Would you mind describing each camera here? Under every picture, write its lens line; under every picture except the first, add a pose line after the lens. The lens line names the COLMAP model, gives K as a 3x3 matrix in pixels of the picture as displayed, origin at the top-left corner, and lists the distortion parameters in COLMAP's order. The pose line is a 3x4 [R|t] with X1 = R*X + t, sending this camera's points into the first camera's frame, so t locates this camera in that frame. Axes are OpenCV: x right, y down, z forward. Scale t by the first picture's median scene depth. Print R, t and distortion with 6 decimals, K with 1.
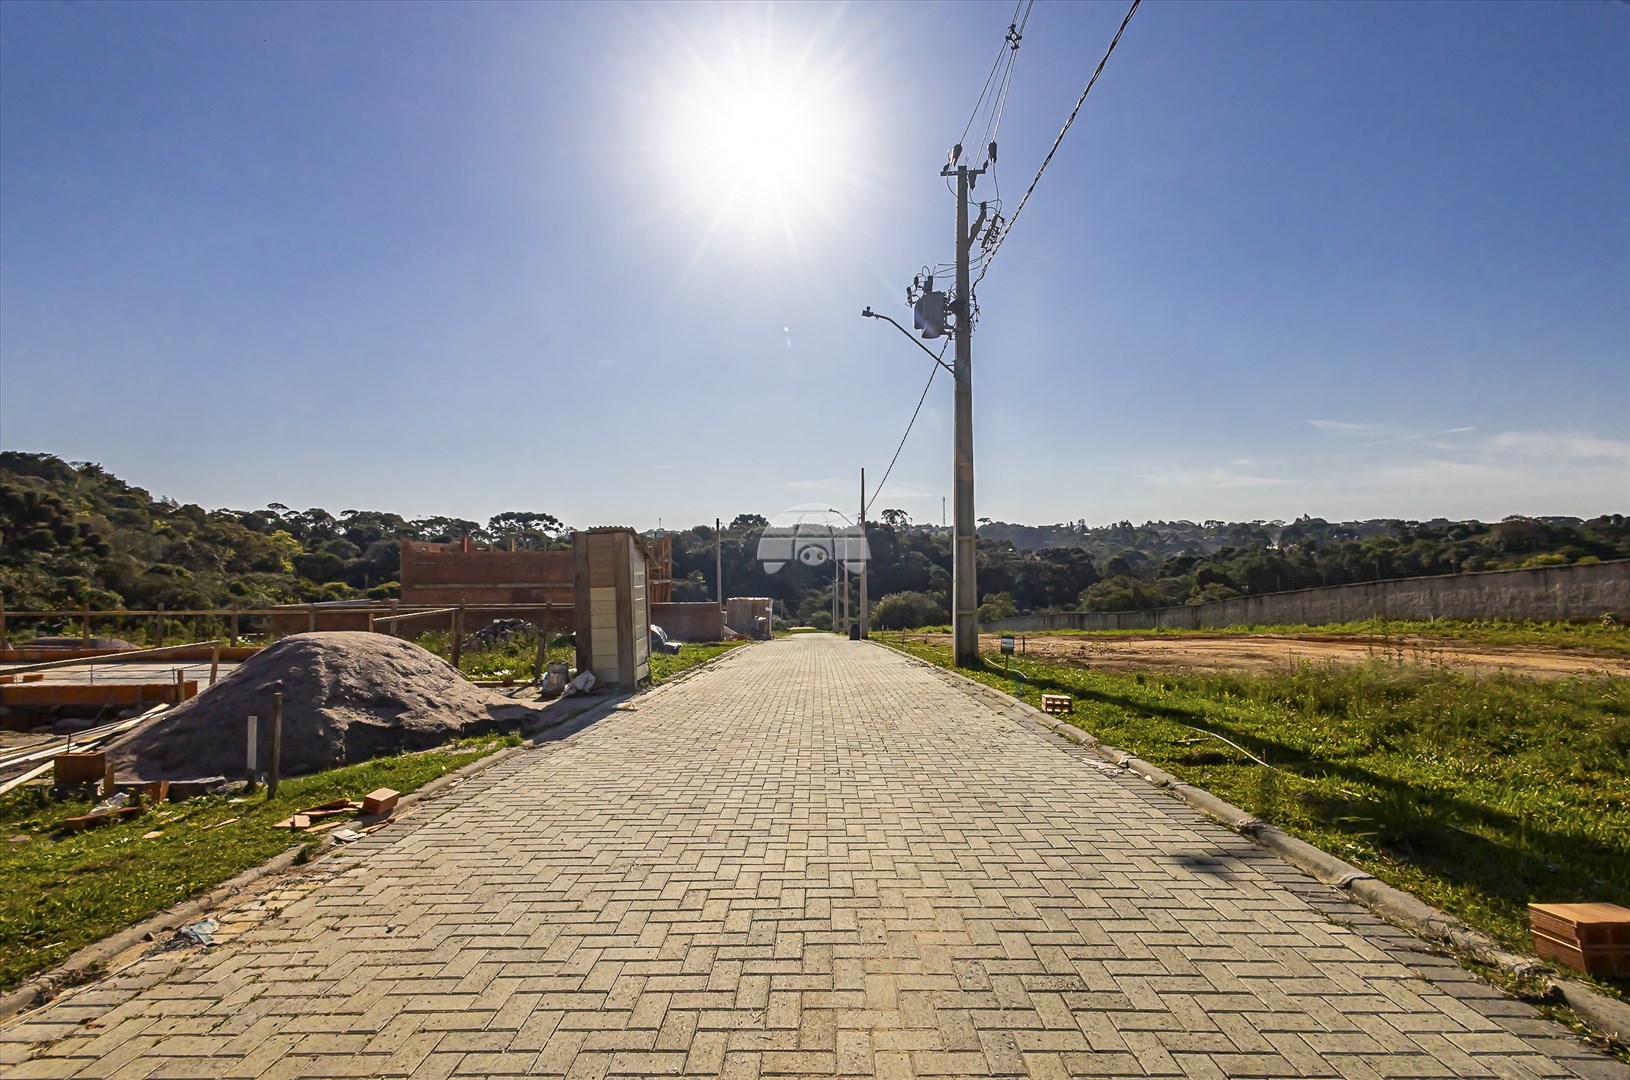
lens RADIAL K [[800.9, 0, 815.9], [0, 800.9, 575.8], [0, 0, 1]] dist [-0.000064, 0.000079]
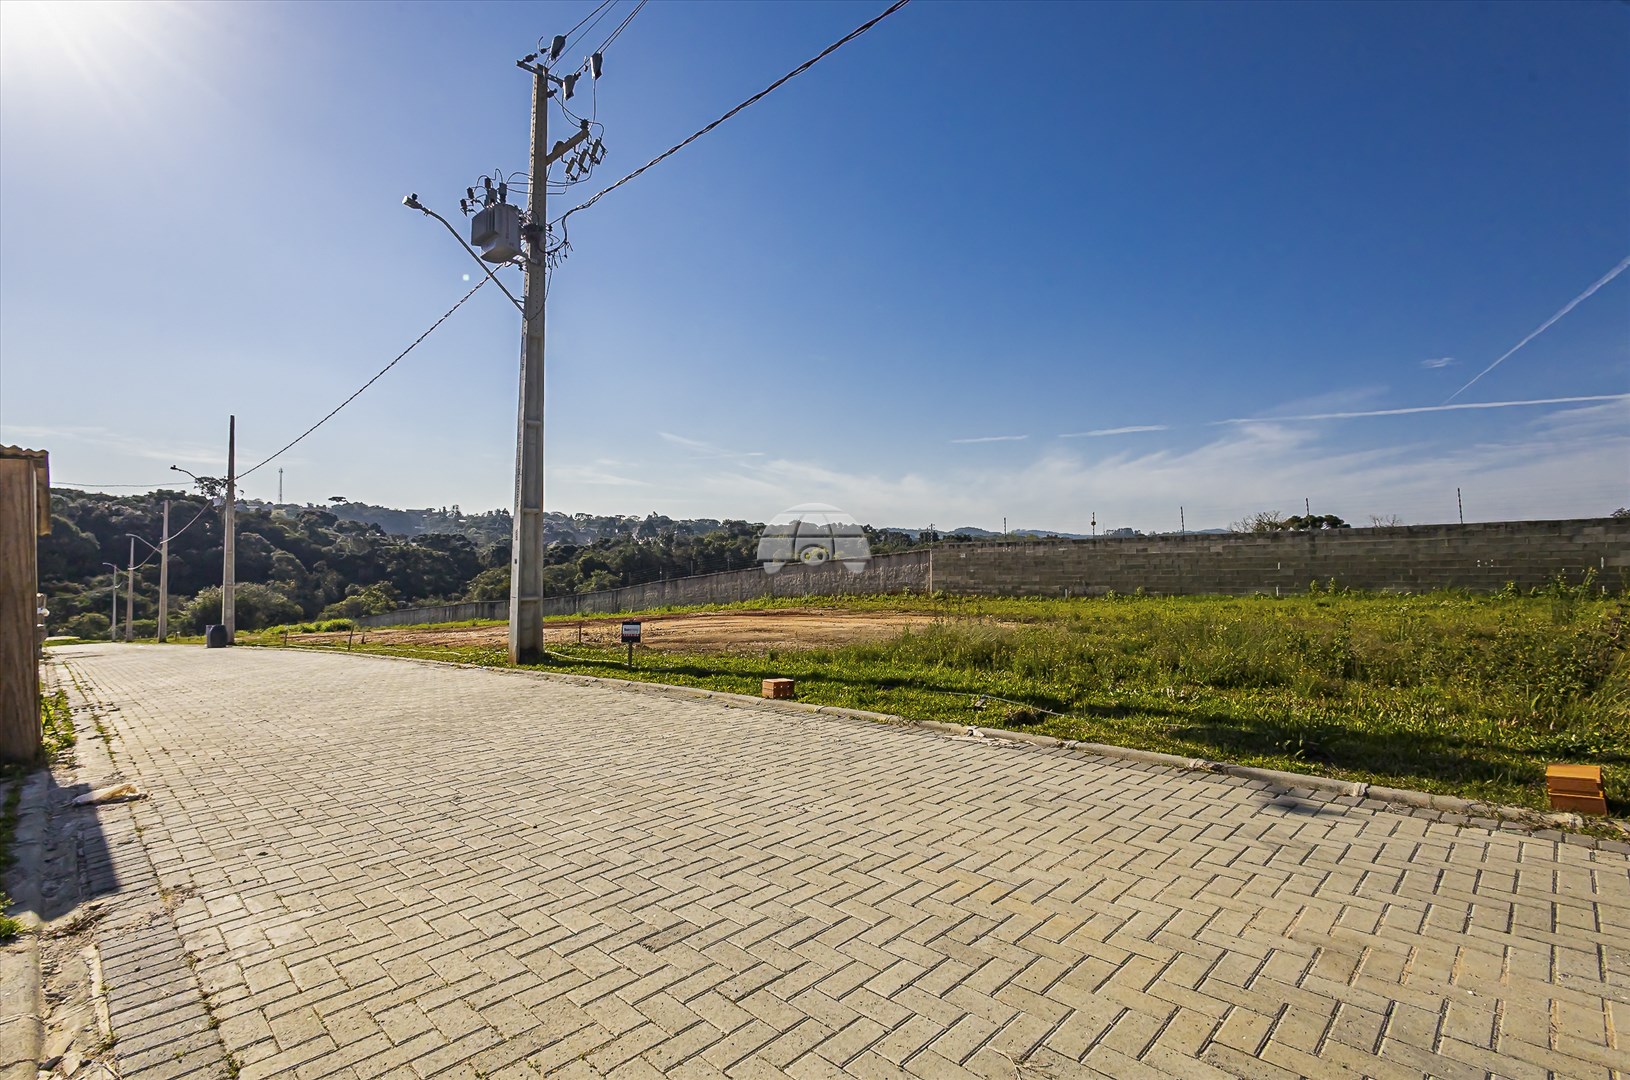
lens RADIAL K [[767.4, 0, 816.4], [0, 767.4, 569.5], [0, 0, 1]] dist [0.005056, 0.000191]
pose [[0.673928, -0.003033, 0.738790, -0.071093], [0.000288, 0.999993, 0.003843, 0.003952], [-0.738797, -0.002377, 0.673924, 0.078730]]
